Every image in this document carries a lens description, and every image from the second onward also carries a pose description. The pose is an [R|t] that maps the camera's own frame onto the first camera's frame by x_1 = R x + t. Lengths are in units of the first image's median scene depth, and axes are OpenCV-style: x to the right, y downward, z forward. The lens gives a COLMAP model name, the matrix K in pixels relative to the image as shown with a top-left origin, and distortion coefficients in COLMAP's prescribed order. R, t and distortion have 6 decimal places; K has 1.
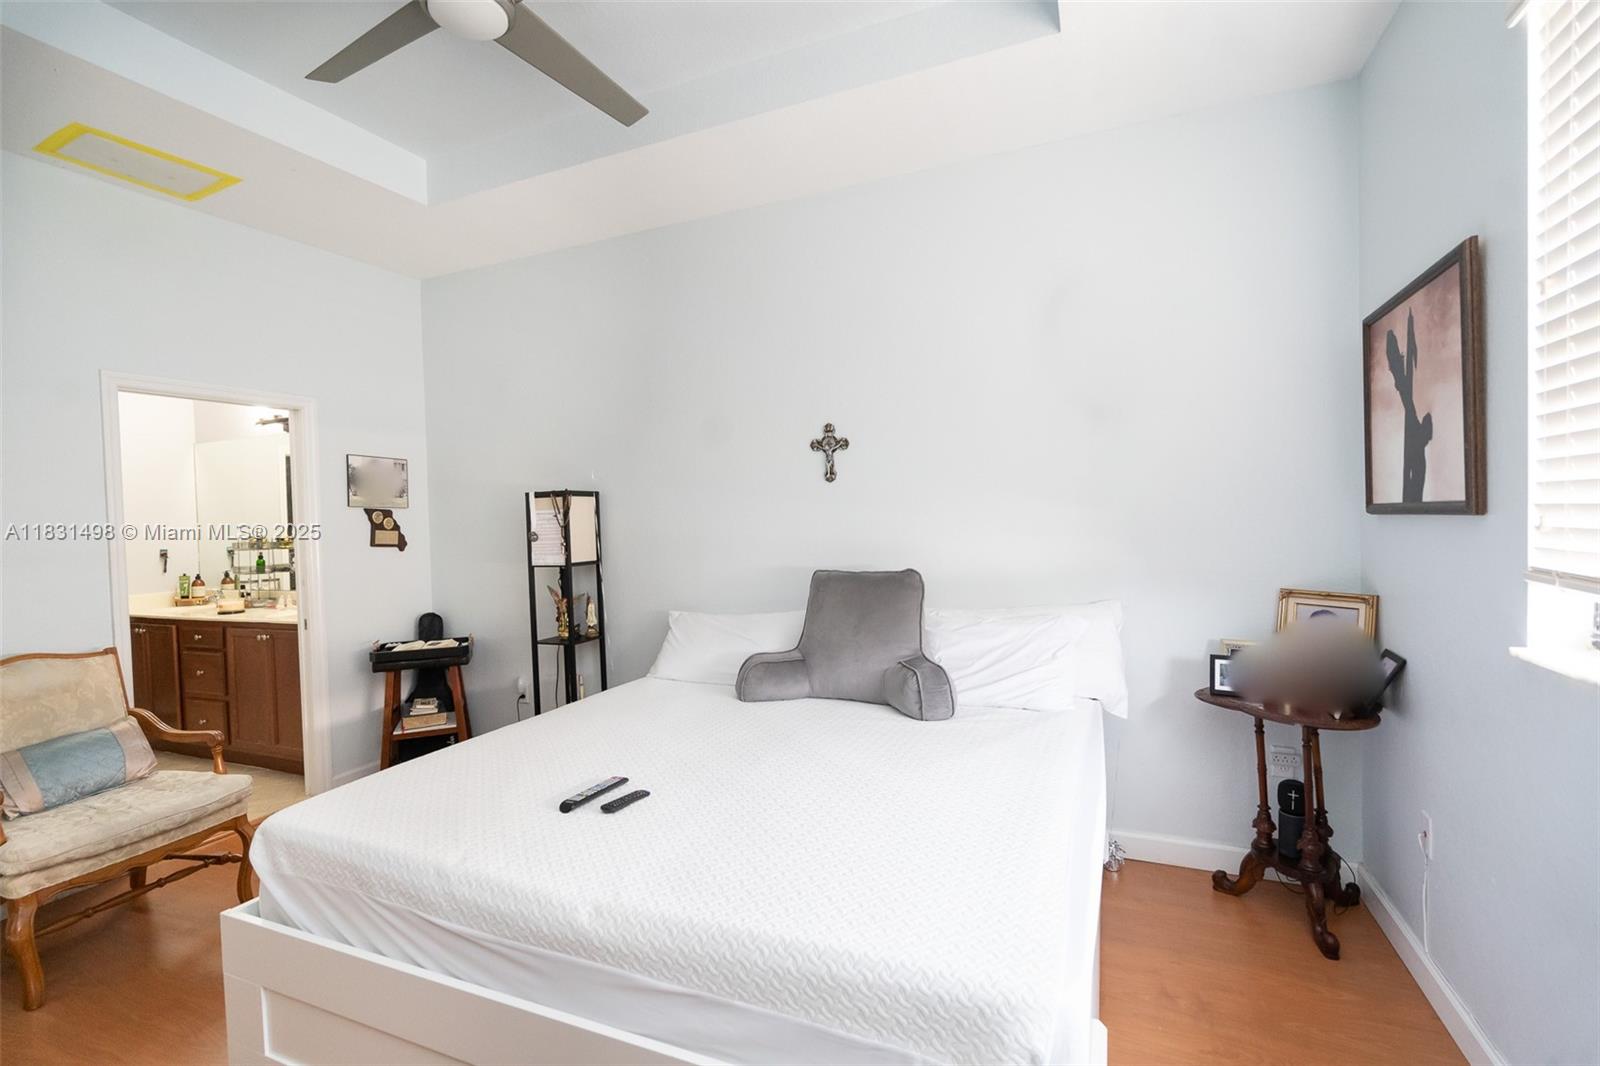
lens RADIAL K [[722.5, 0, 795.9], [0, 722.5, 526.3], [0, 0, 1]] dist [-0.003725, 0.001004]
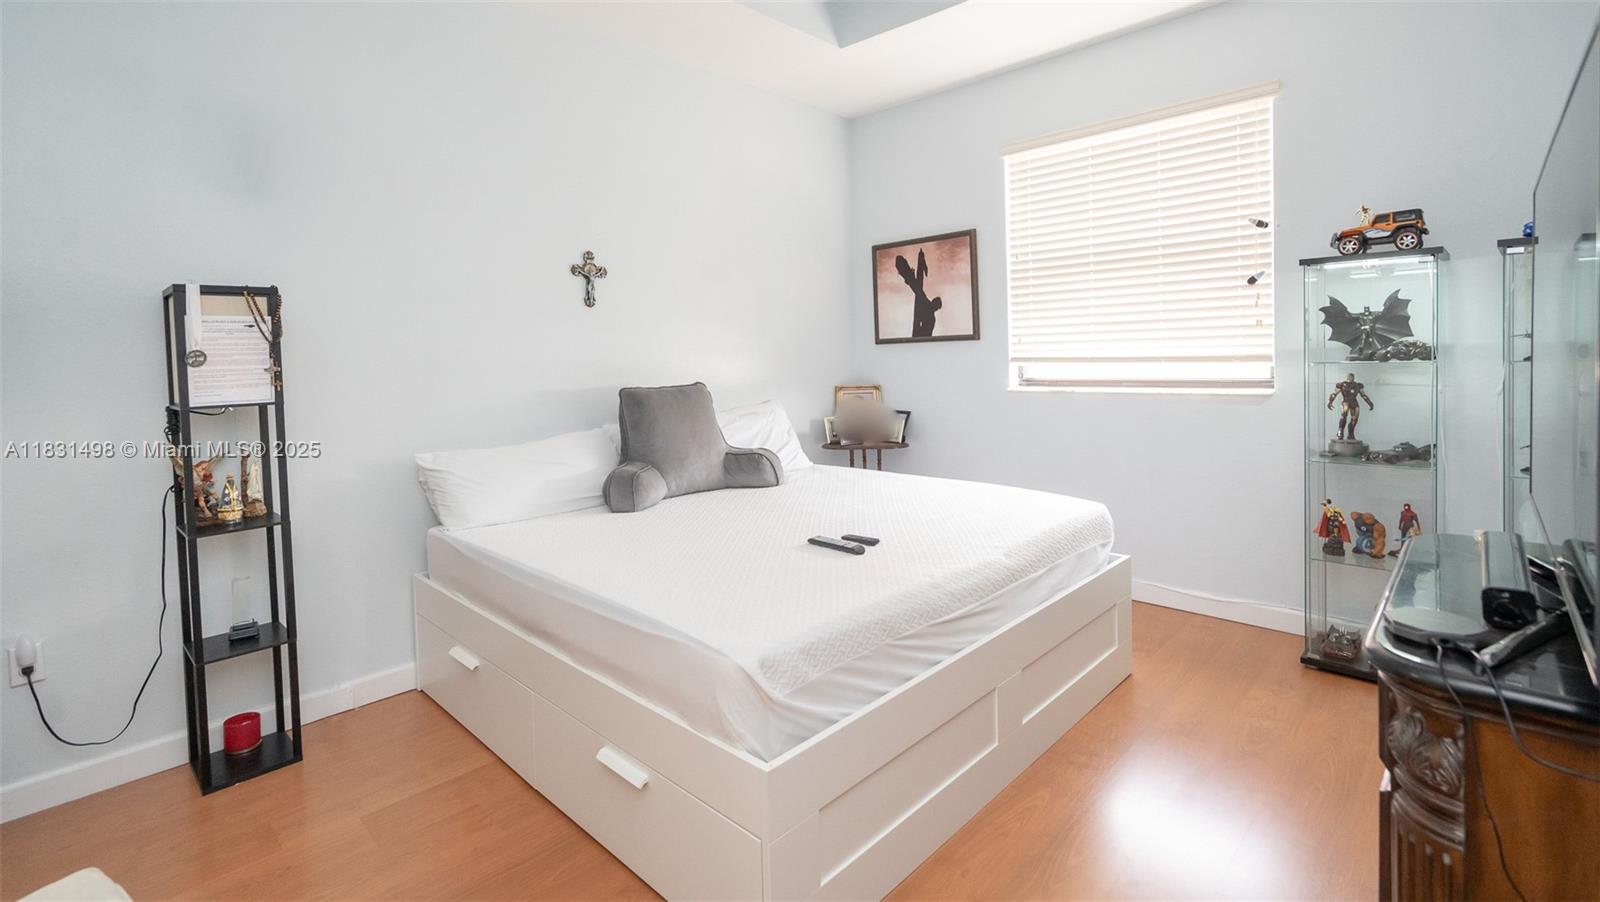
lens RADIAL K [[725.1, 0, 792.6], [0, 725.1, 373.6], [0, 0, 1]] dist [-0.001967, -0.000869]
pose [[0.363706, -0.005125, 0.931500, -0.968256], [0.028879, 0.999566, -0.005776, 0.057851], [-0.931066, 0.029002, 0.363696, 0.413336]]
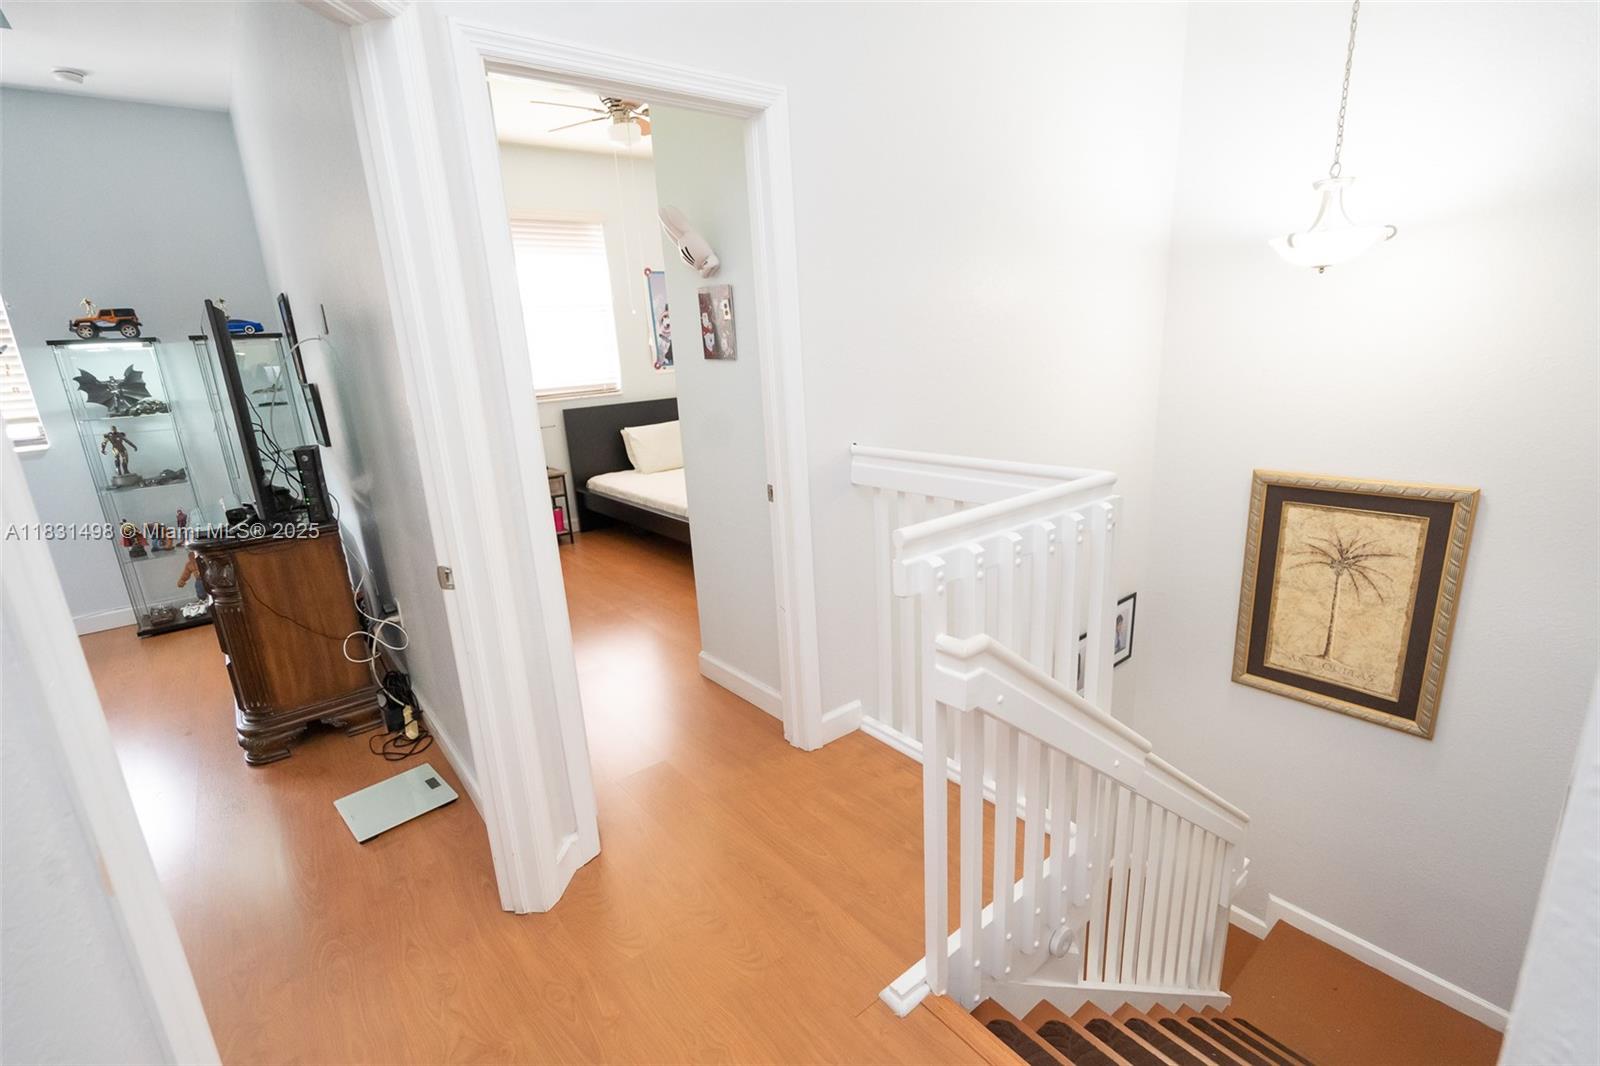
lens RADIAL K [[722.5, 0, 803.2], [0, 722.5, 540.1], [0, 0, 1]] dist [-0.003725, 0.001004]
pose [[-0.879235, -0.048872, 0.473874, -1.647973], [0.087023, 0.961509, 0.260629, 0.037269], [-0.468372, 0.270392, -0.841140, 0.687773]]
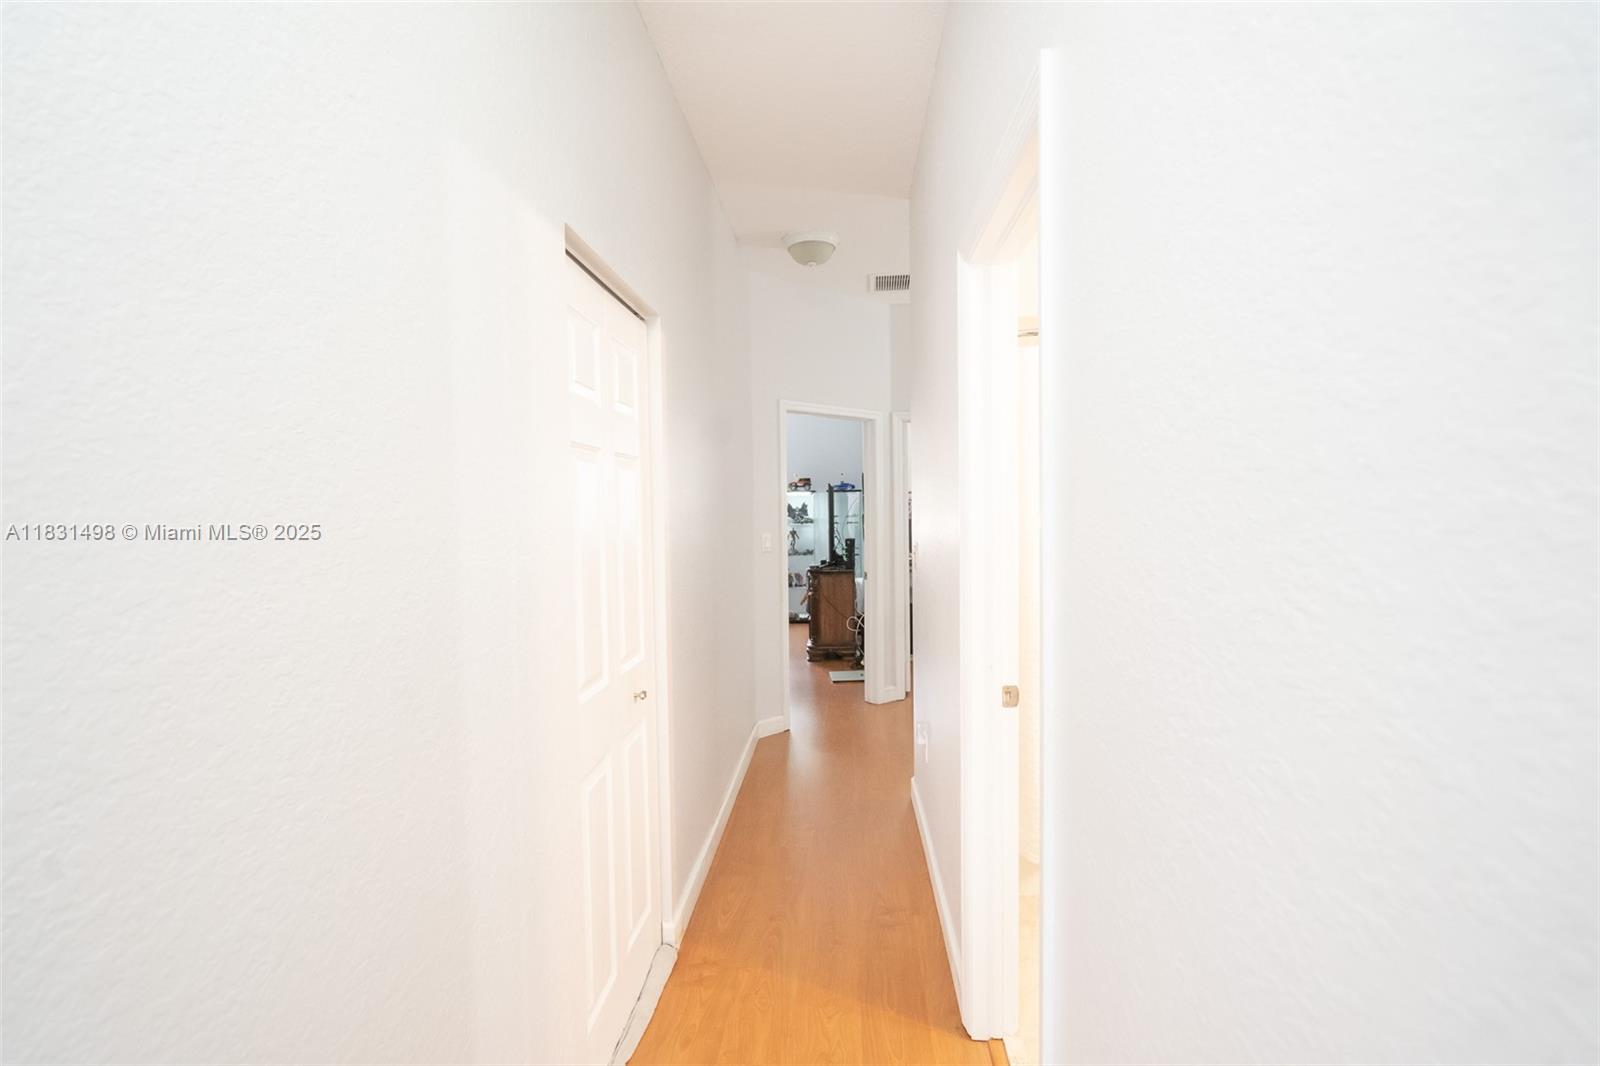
lens RADIAL K [[722.5, 0, 800.3], [0, 722.5, 530.7], [0, 0, 1]] dist [-0.003725, 0.001004]
pose [[-0.331043, 0.002254, 0.943613, -2.923304], [0.038760, 0.999186, 0.011212, 0.052977], [-0.942819, 0.040286, -0.330861, 1.144717]]
